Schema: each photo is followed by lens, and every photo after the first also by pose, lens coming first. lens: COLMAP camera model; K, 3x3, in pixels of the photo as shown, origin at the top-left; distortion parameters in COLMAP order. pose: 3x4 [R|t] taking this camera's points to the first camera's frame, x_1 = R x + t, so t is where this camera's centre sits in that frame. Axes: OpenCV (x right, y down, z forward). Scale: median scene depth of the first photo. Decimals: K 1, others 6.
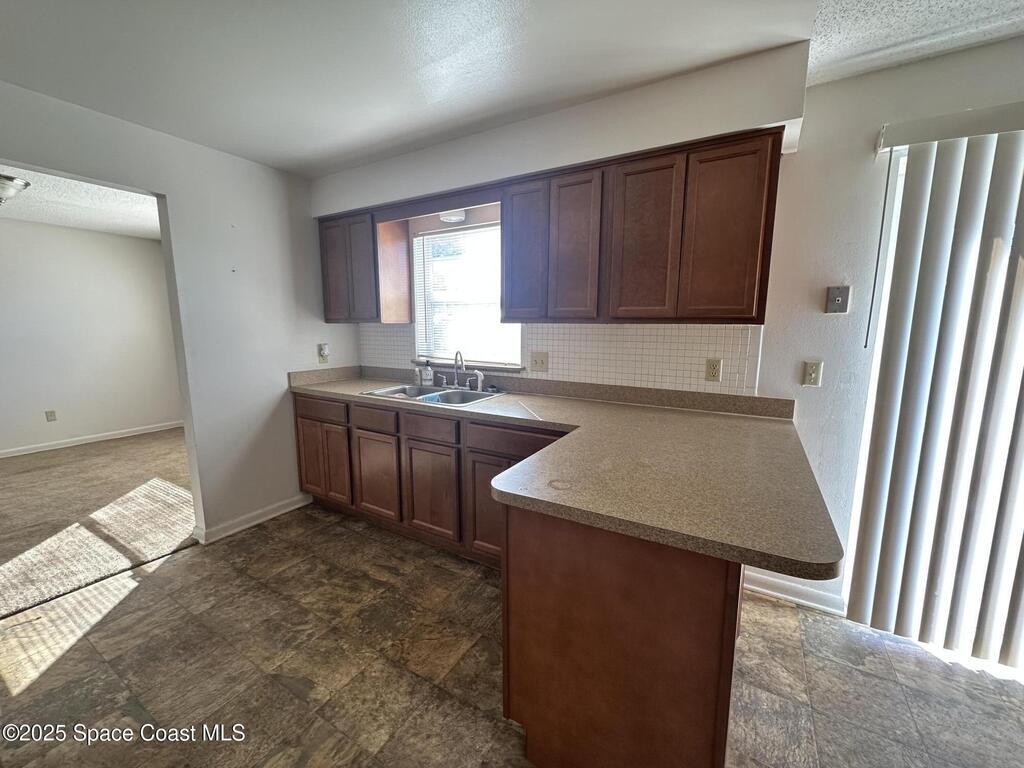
lens RADIAL K [[405.8, 0, 512.9], [0, 405.8, 384.3], [0, 0, 1]] dist [0.000224, -0.000138]
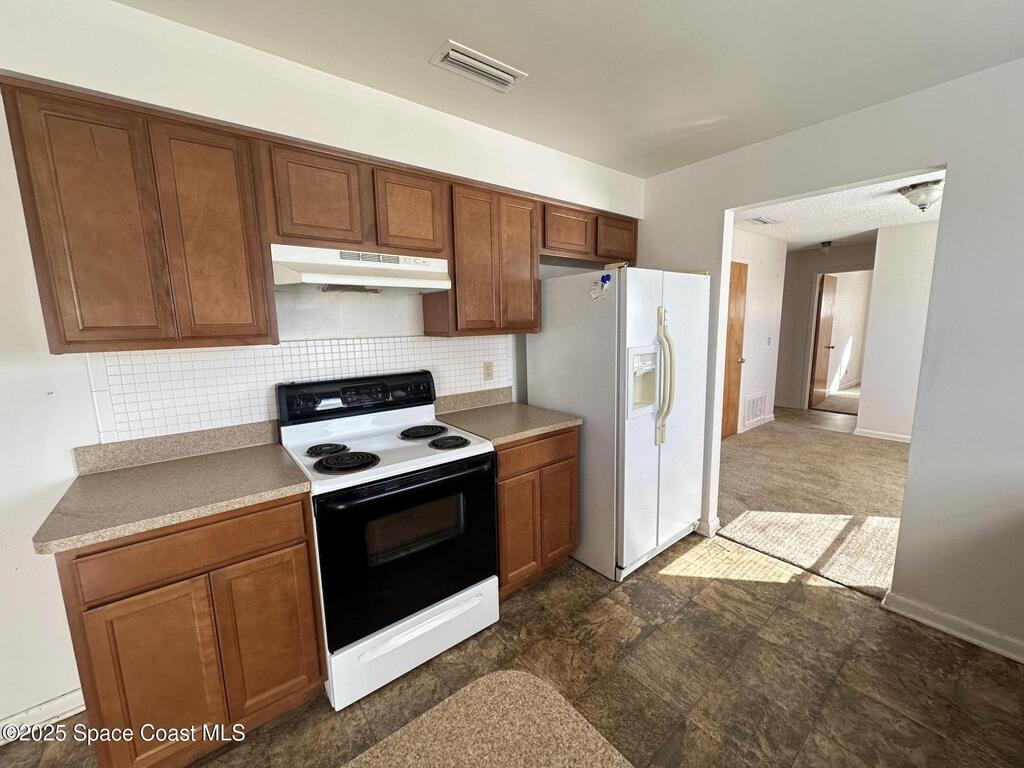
lens RADIAL K [[405.8, 0, 512.3], [0, 405.8, 383.0], [0, 0, 1]] dist [0.000224, -0.000138]
pose [[-0.358375, 0.145875, -0.922110, 0.209839], [-0.116290, 0.973049, 0.199130, -0.128452], [0.926307, 0.178595, -0.331753, 0.581459]]
